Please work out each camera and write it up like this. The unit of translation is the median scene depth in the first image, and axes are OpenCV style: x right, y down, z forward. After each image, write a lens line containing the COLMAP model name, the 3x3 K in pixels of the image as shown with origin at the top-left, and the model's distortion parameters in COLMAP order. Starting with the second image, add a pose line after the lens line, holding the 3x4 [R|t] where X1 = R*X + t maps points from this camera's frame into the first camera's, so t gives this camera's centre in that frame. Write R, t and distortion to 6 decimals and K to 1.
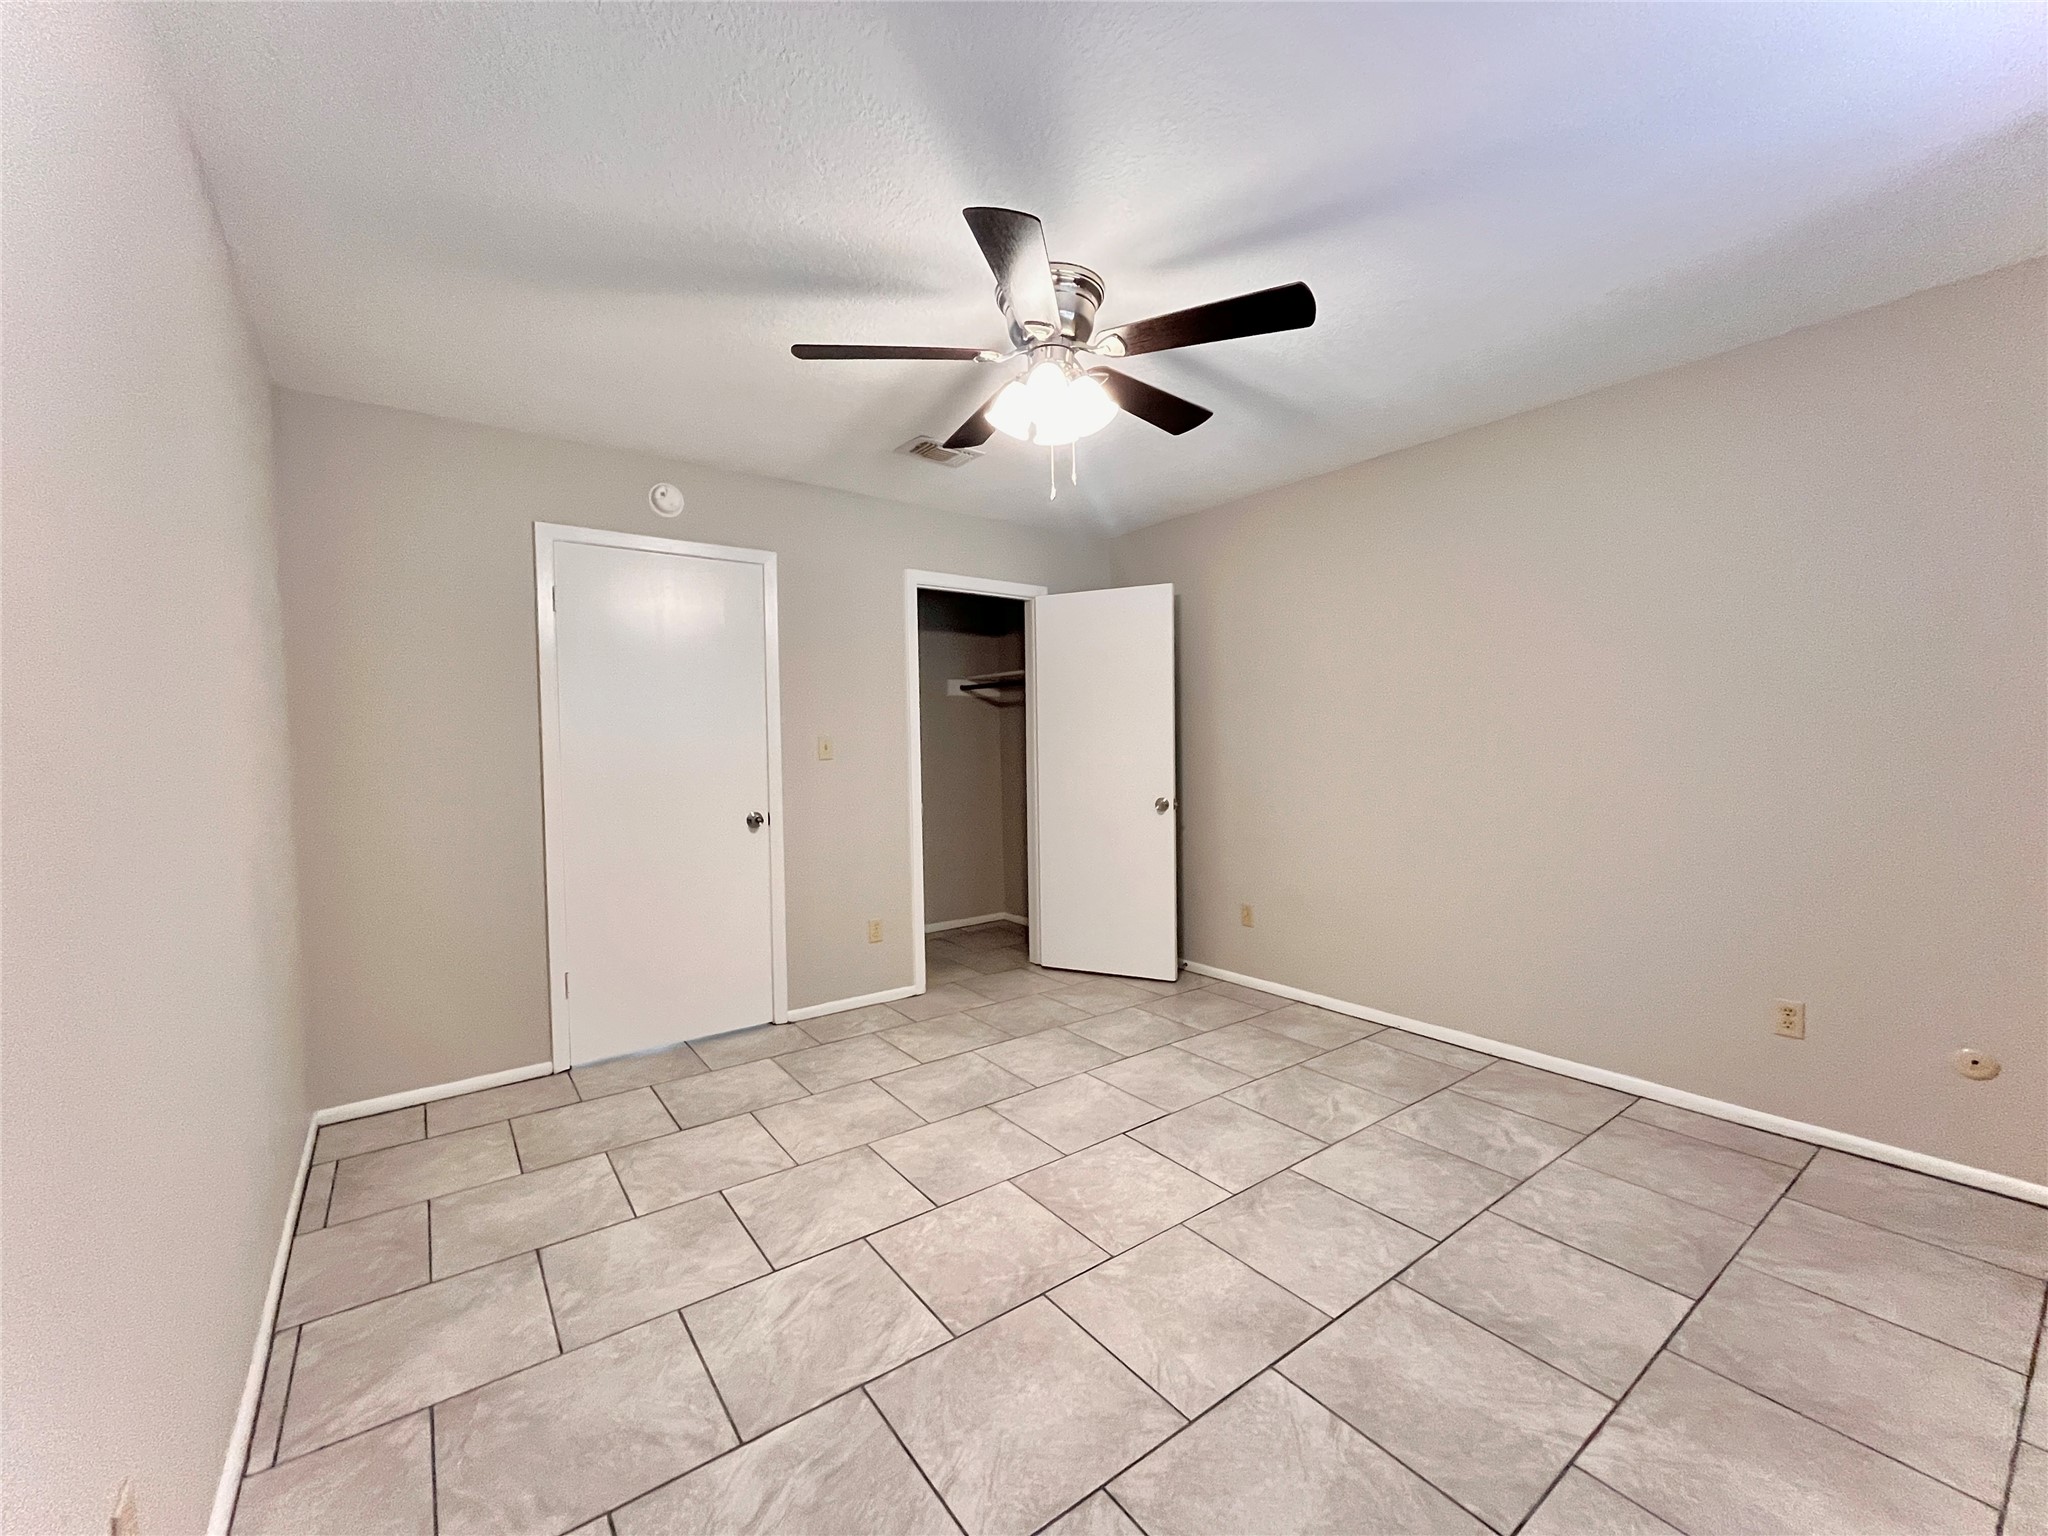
lens RADIAL K [[828.0, 0, 1024.0], [0, 828.0, 768.0], [0, 0, 1]] dist [-0.001805, 0.000778]
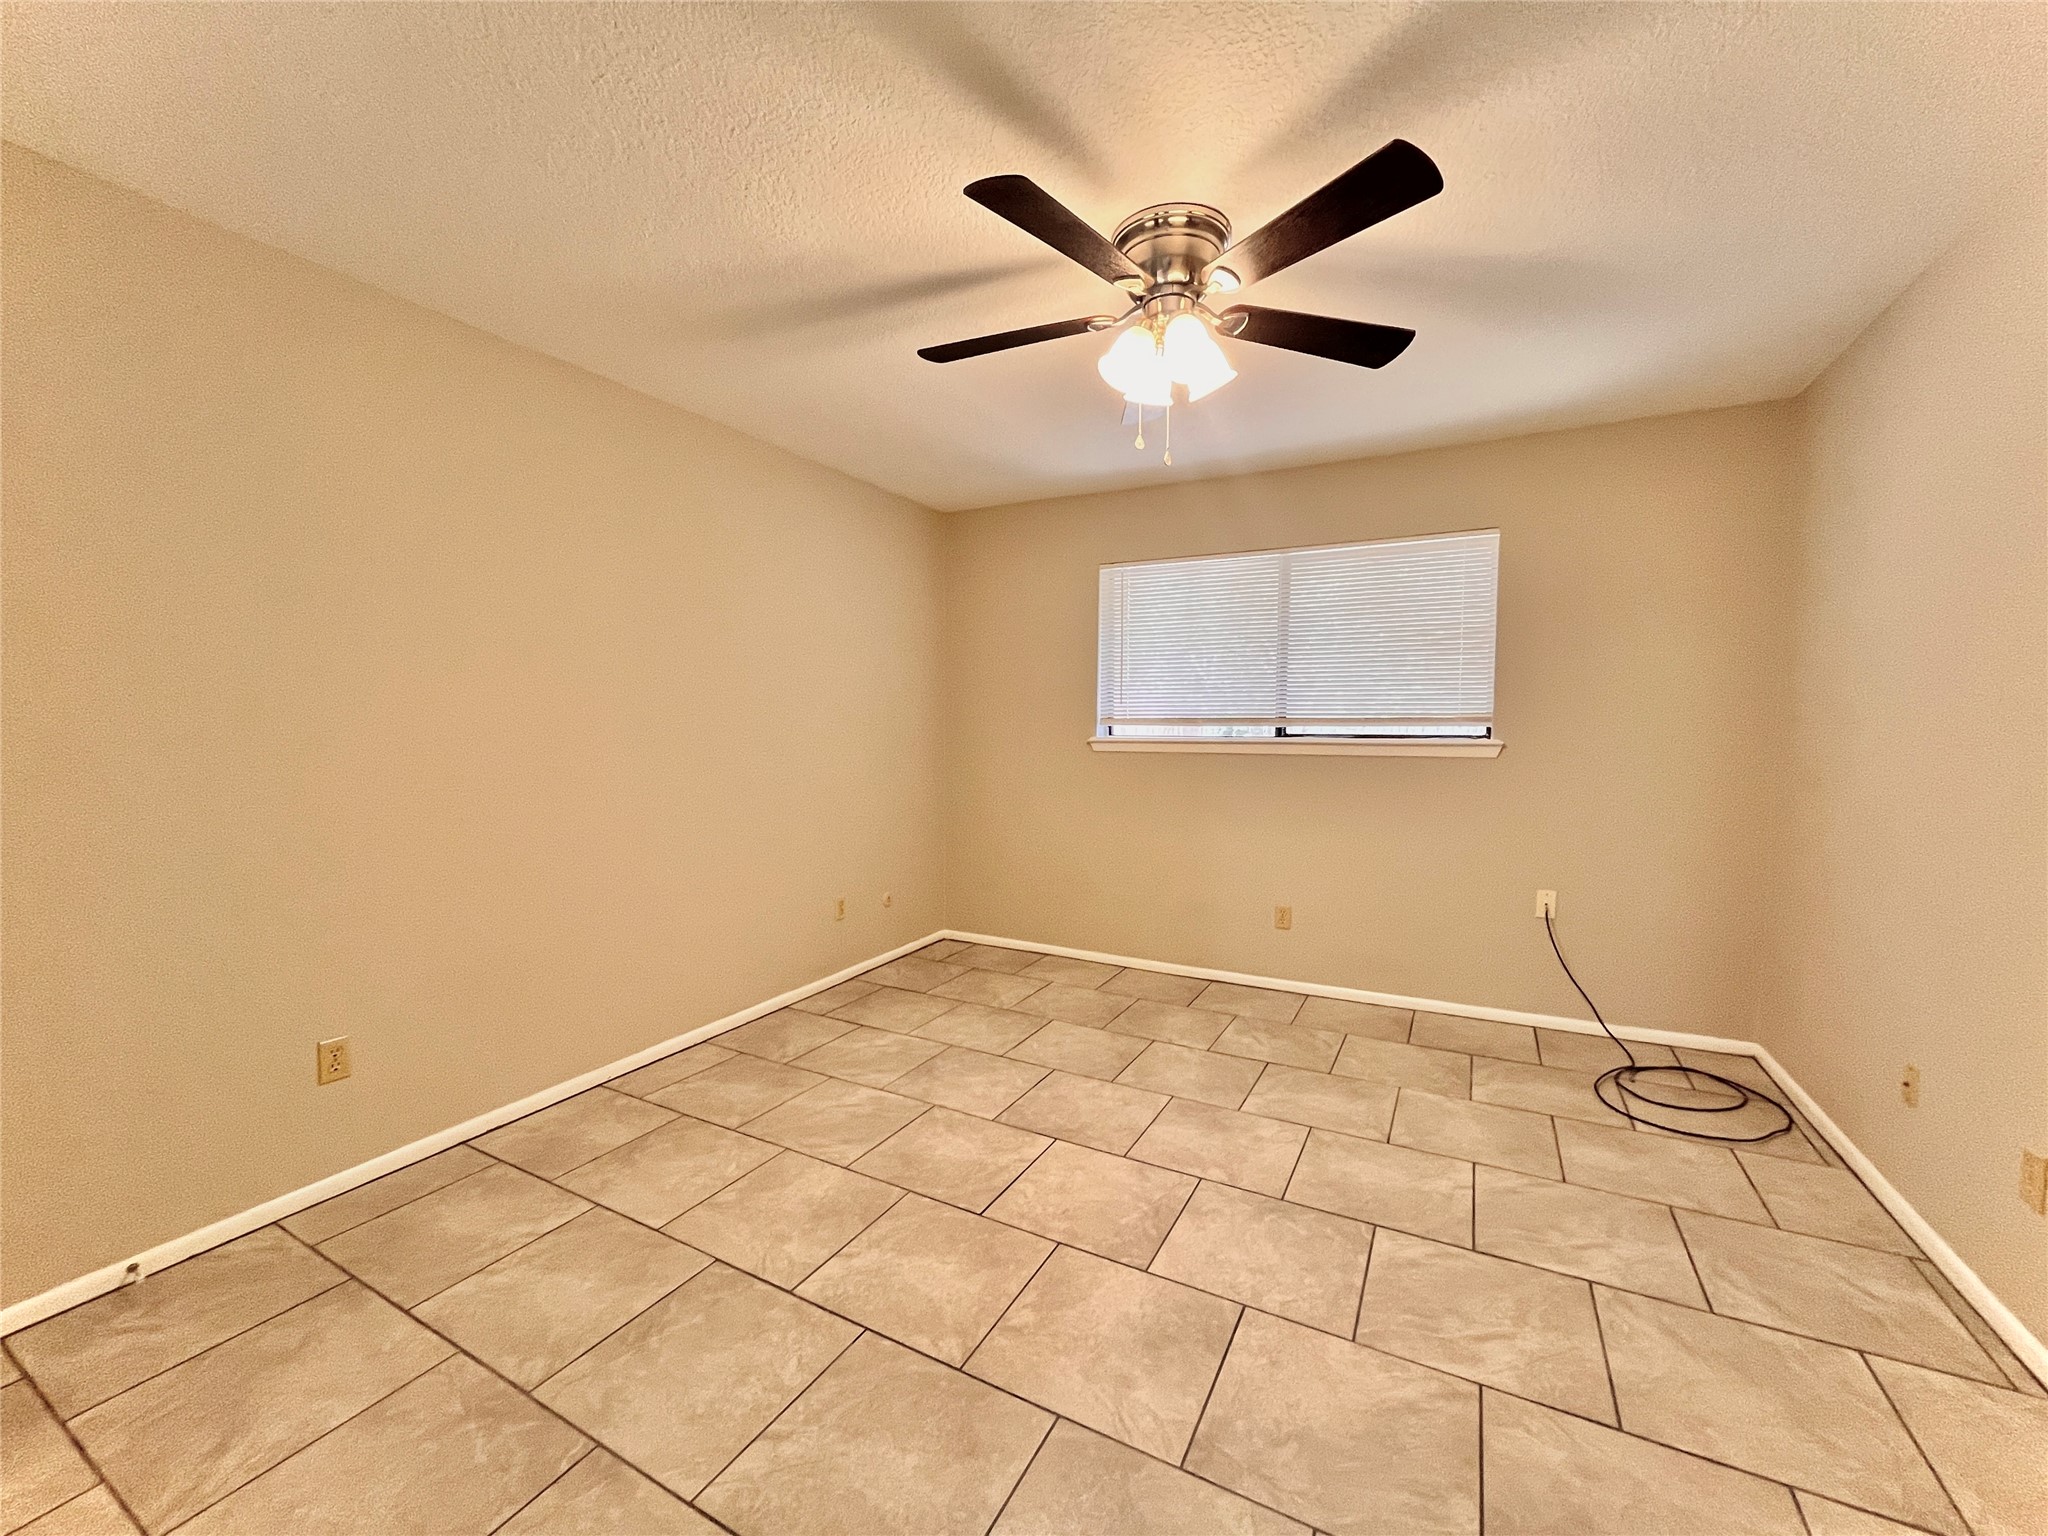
lens RADIAL K [[828.0, 0, 1024.0], [0, 828.0, 768.0], [0, 0, 1]] dist [-0.001805, 0.000778]
pose [[-0.426186, -0.035471, 0.903940, -0.767799], [0.035590, 0.997800, 0.055934, -0.044501], [-0.903935, 0.056010, -0.423986, 1.606495]]
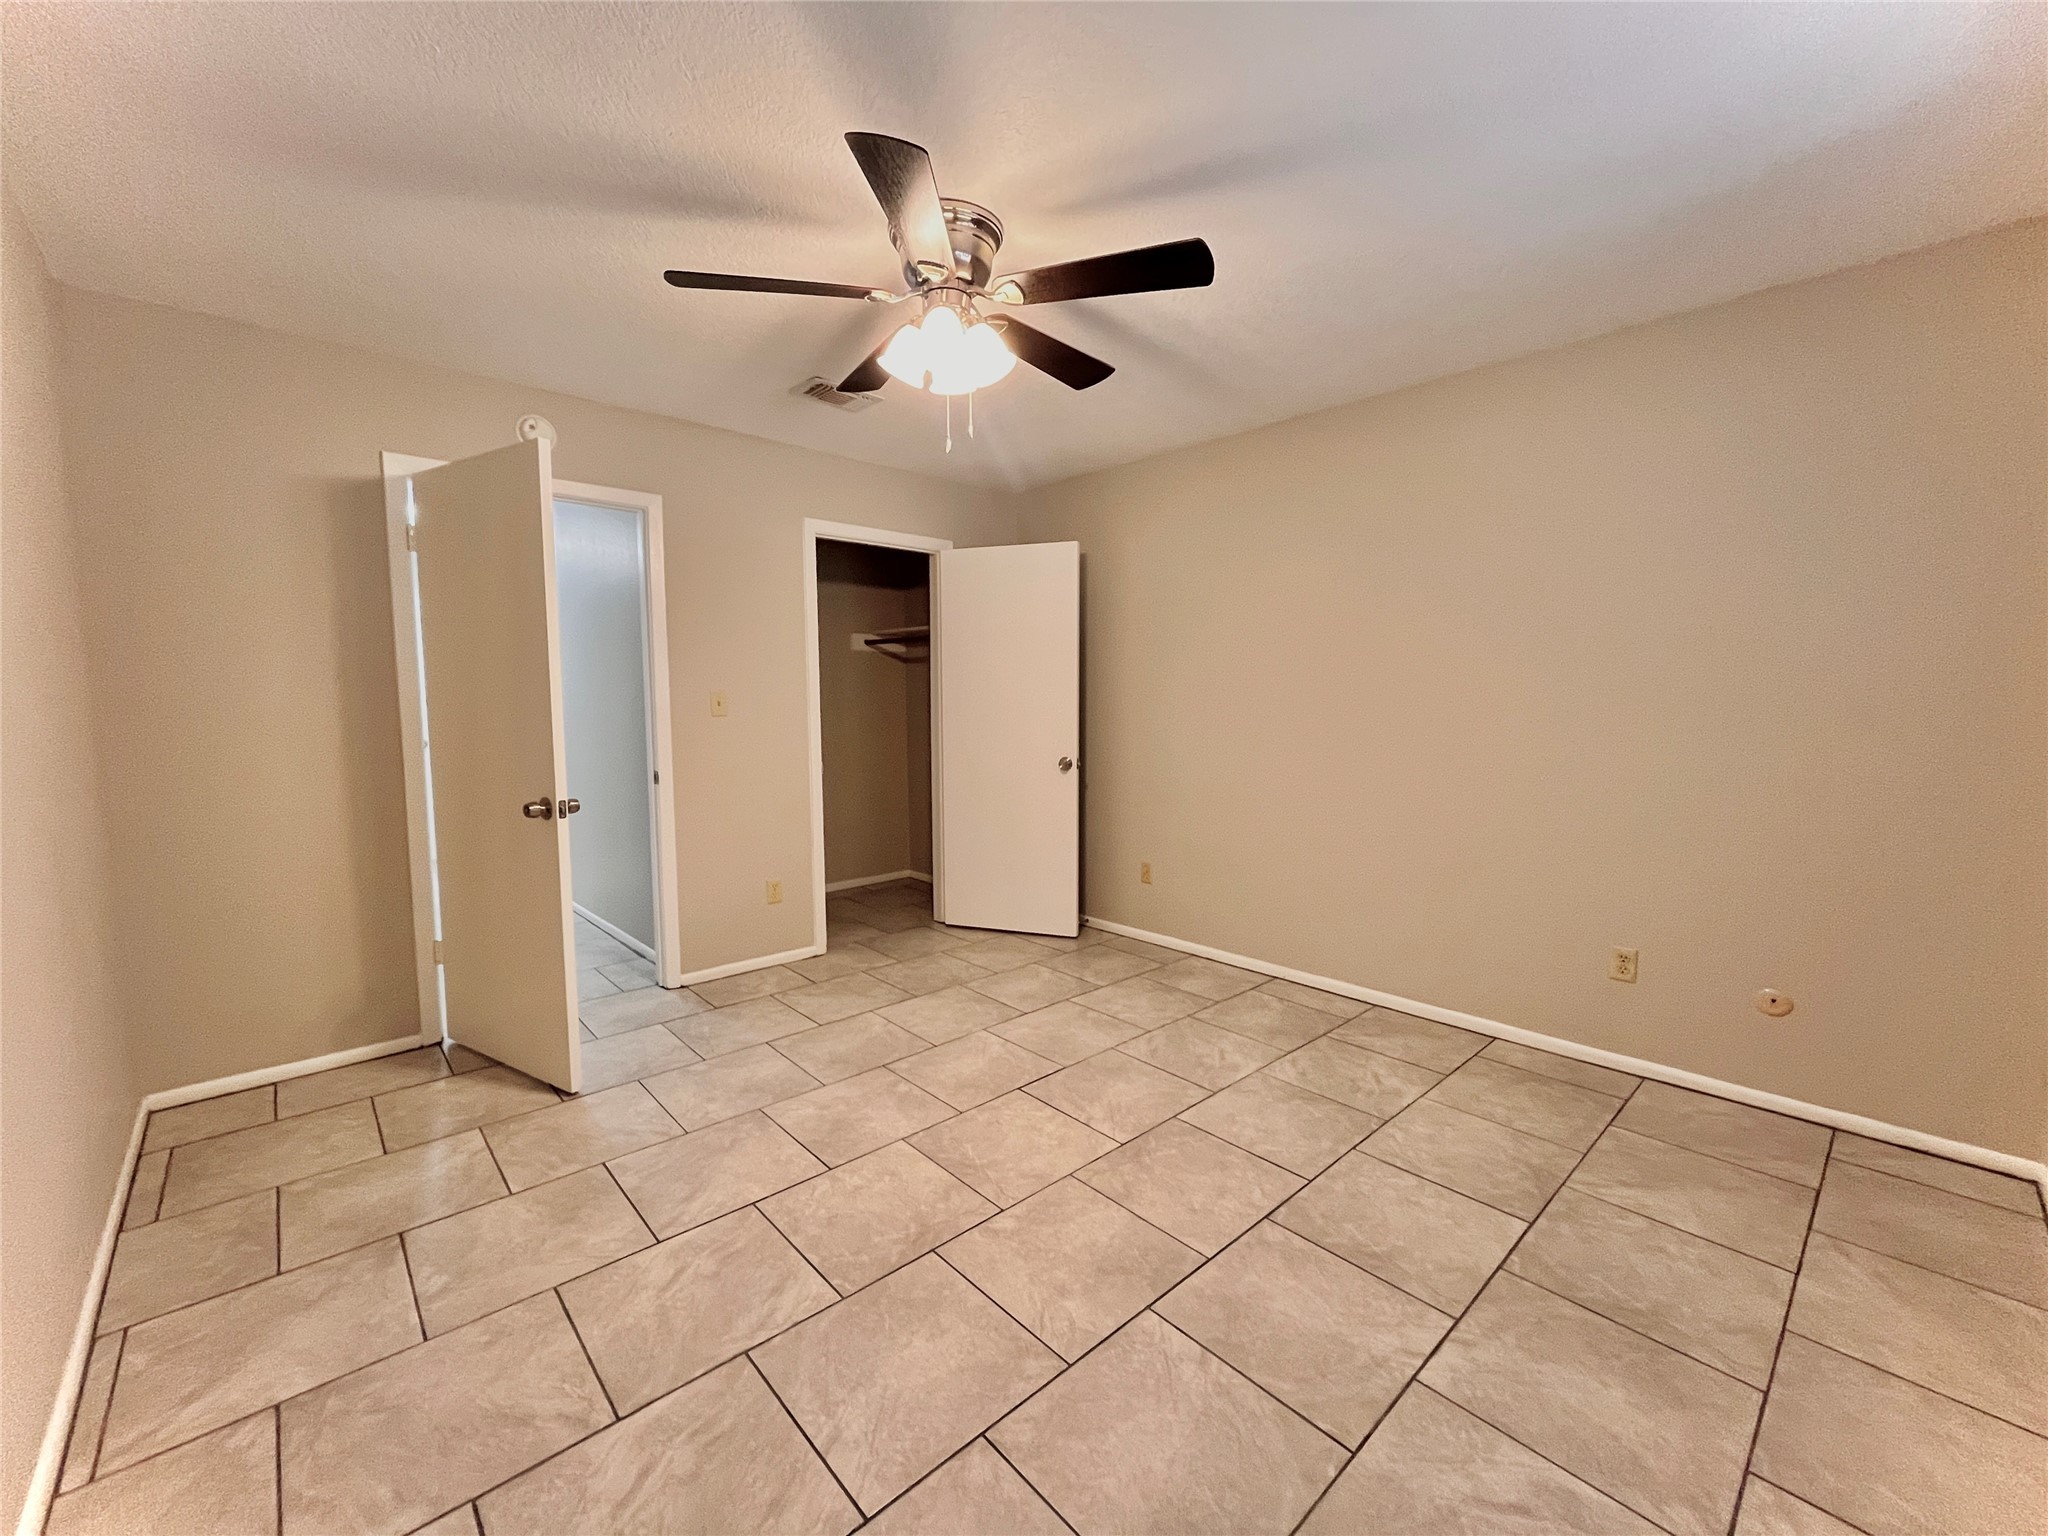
lens RADIAL K [[828.0, 0, 1024.0], [0, 828.0, 768.0], [0, 0, 1]] dist [-0.001805, 0.000778]
pose [[0.994575, 0.003531, 0.103965, 0.023848], [-0.009248, 0.998468, 0.054559, -0.010548], [-0.103613, -0.055225, 0.993083, 0.011051]]
